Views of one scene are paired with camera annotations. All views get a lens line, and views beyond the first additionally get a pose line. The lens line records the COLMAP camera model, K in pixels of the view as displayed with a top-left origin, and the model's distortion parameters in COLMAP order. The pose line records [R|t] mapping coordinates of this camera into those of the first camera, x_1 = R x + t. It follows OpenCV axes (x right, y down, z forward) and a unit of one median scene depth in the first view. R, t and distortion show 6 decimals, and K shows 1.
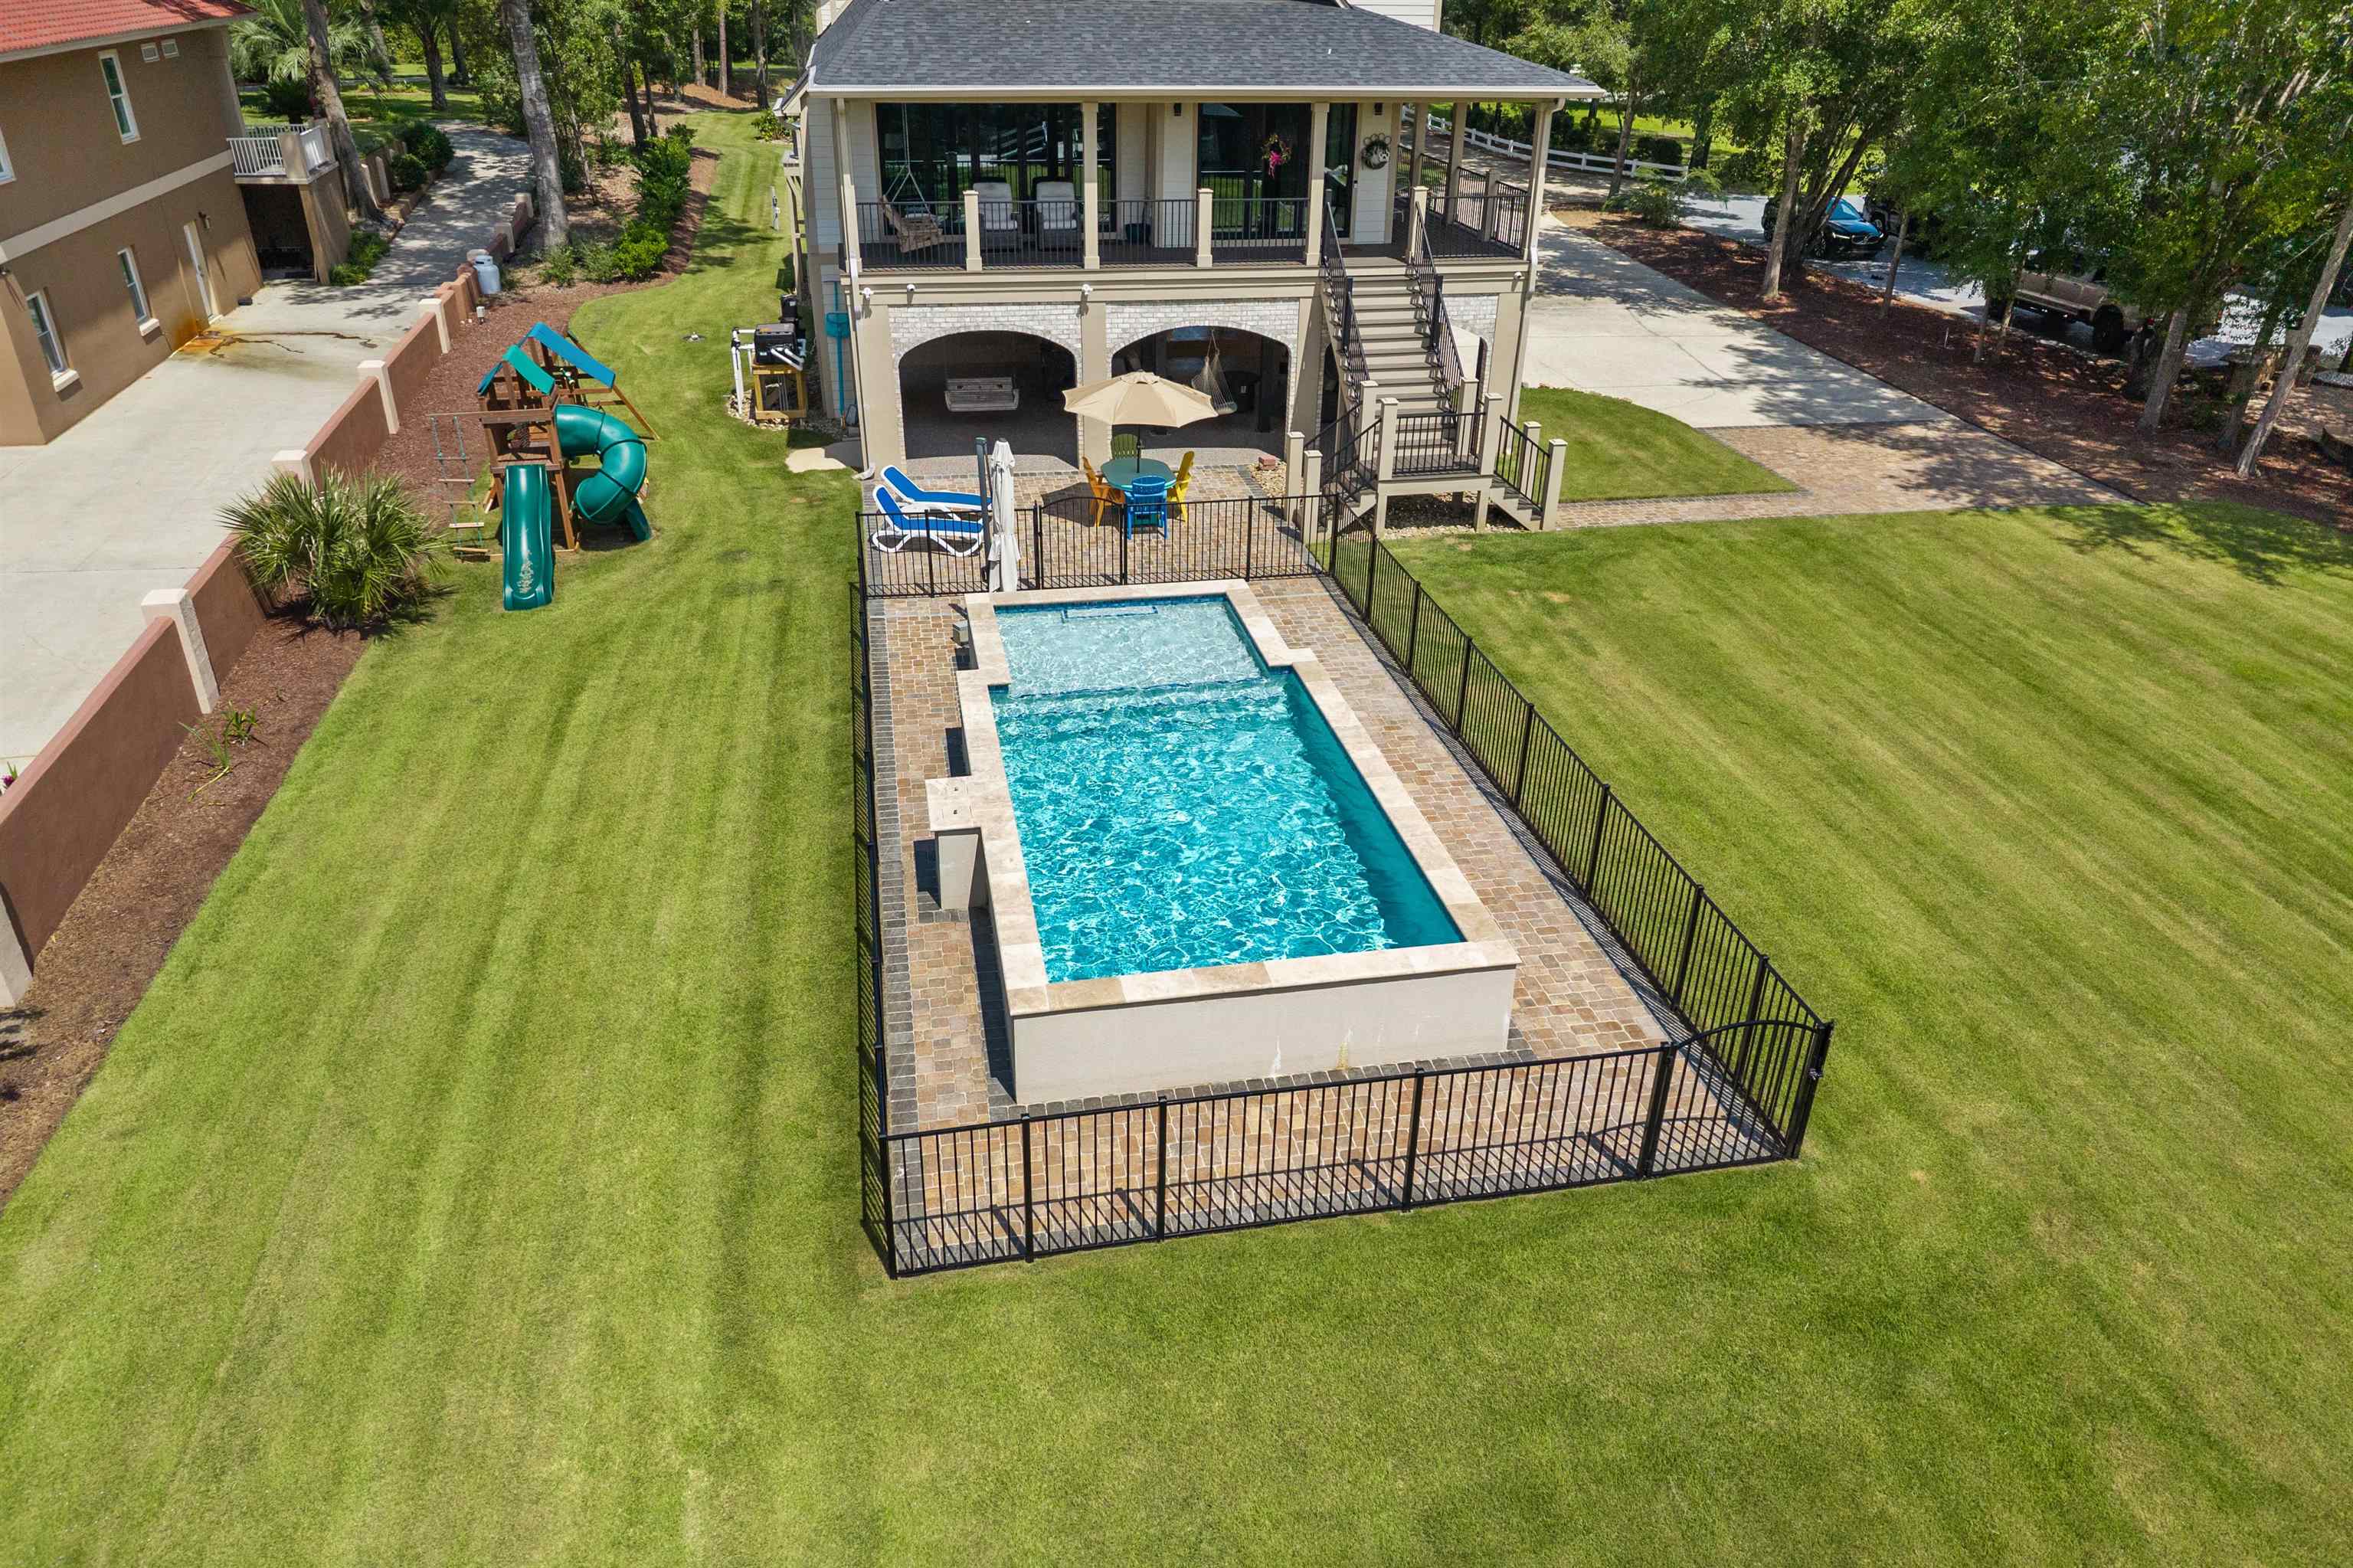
lens RADIAL K [[1626.8, 0, 1176.5], [0, 1626.8, 784.0], [0, 0, 1]] dist [0.068348, -0.089628]
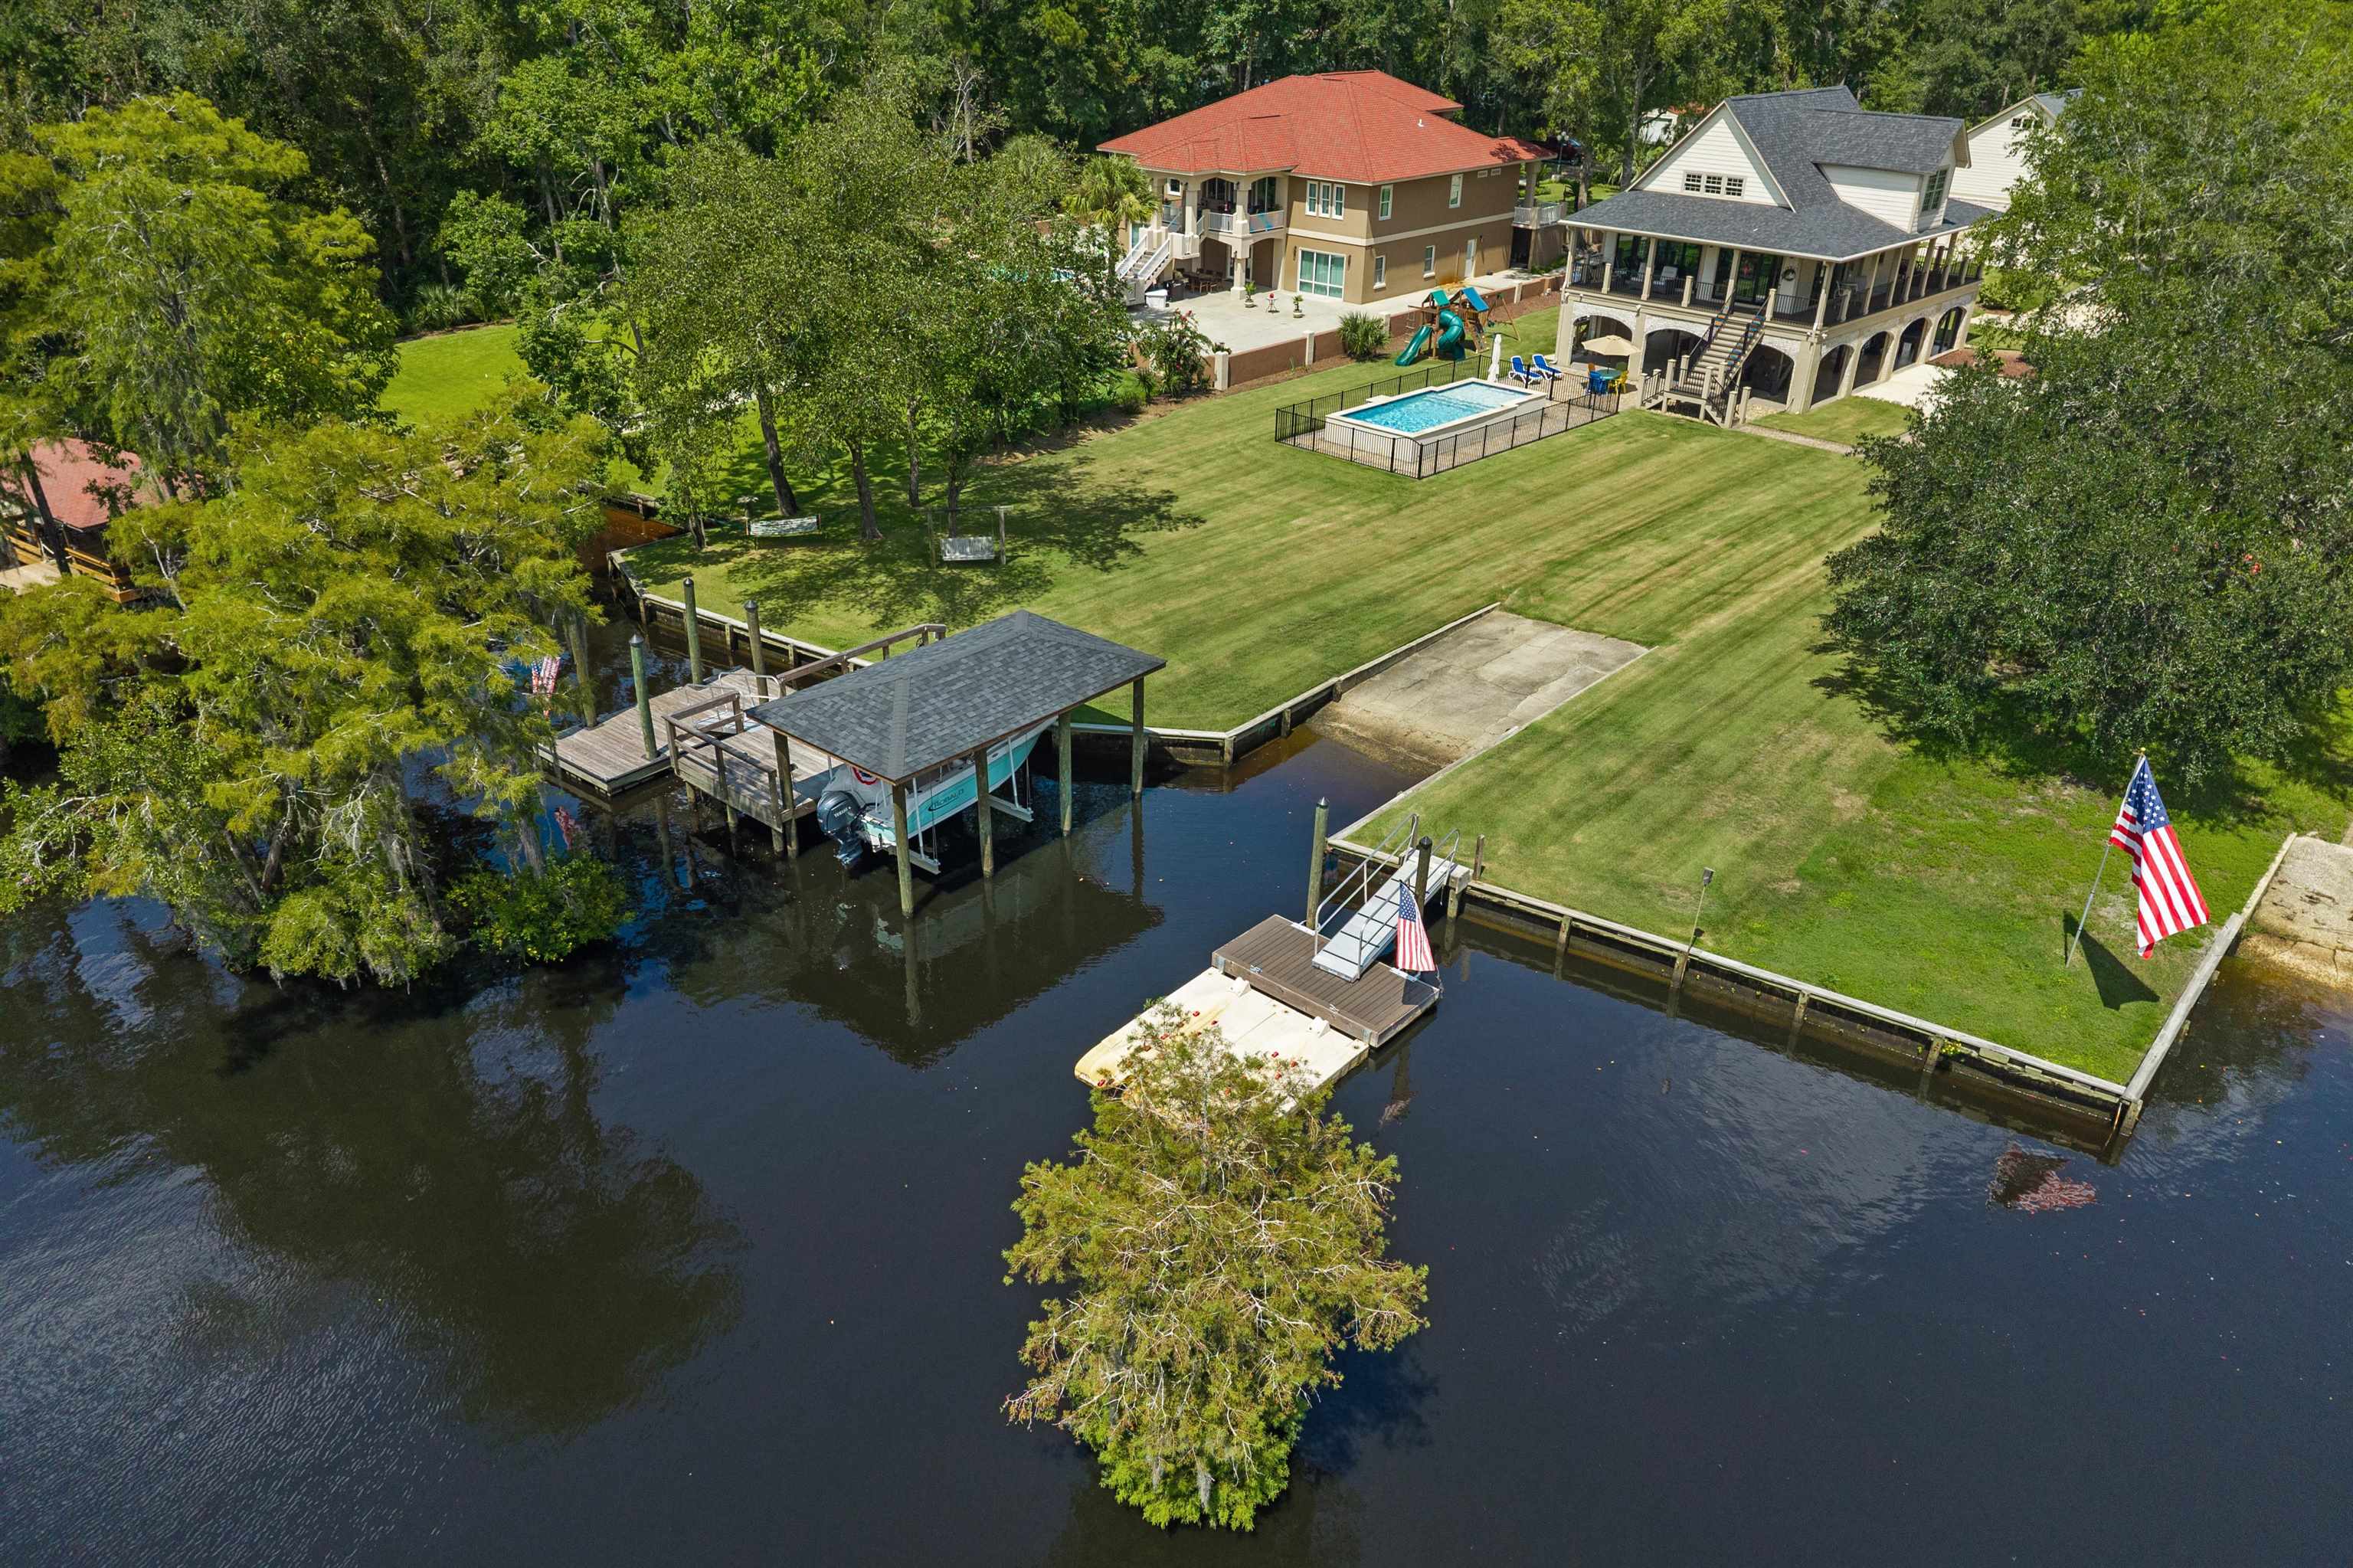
lens RADIAL K [[1521.0, 0, 1178.0], [0, 1521.0, 744.8], [0, 0, 1]] dist [0.054966, -0.068771]
pose [[0.570286, 0.371506, -0.732637, 1.577943], [-0.381000, 0.909777, 0.164760, 0.208112], [0.727745, 0.185174, 0.660377, -1.012891]]
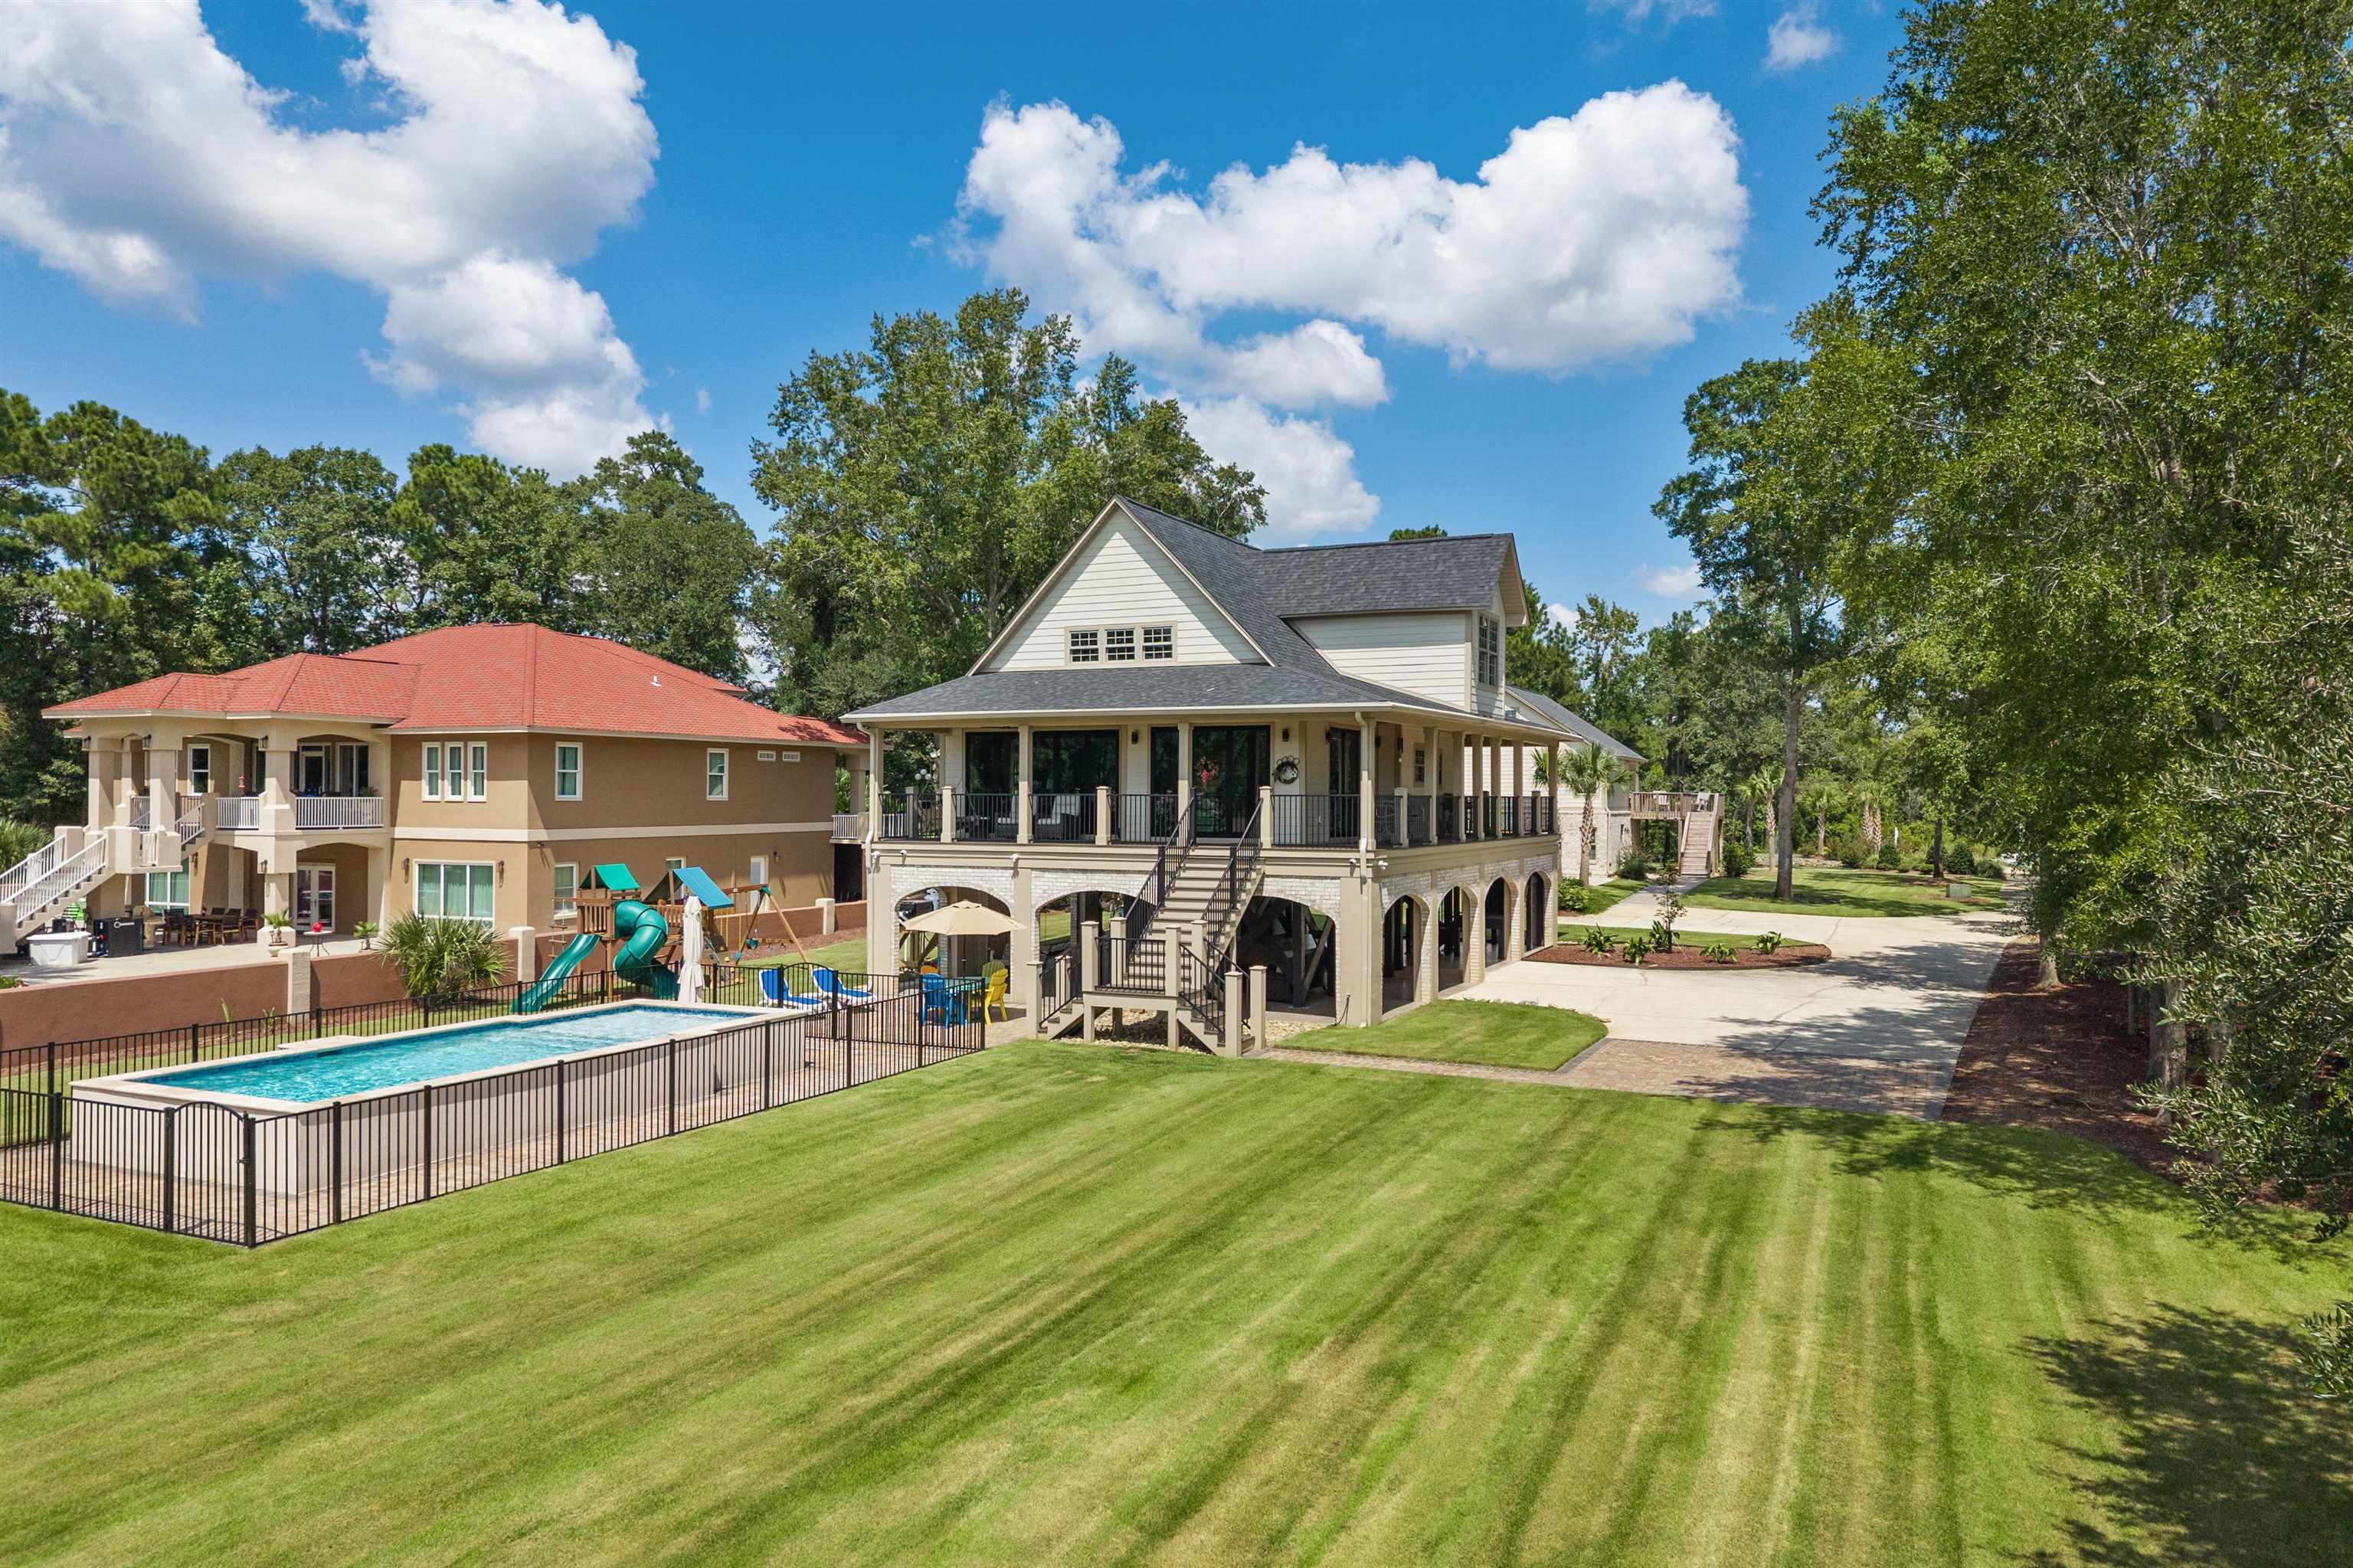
lens RADIAL K [[1521.0, 0, 1178.0], [0, 1521.0, 744.8], [0, 0, 1]] dist [0.054966, -0.068771]
pose [[0.817280, -0.031092, -0.575401, 0.743588], [-0.259672, 0.871537, -0.415924, 0.083487], [0.514416, 0.489342, 0.704216, 0.187078]]
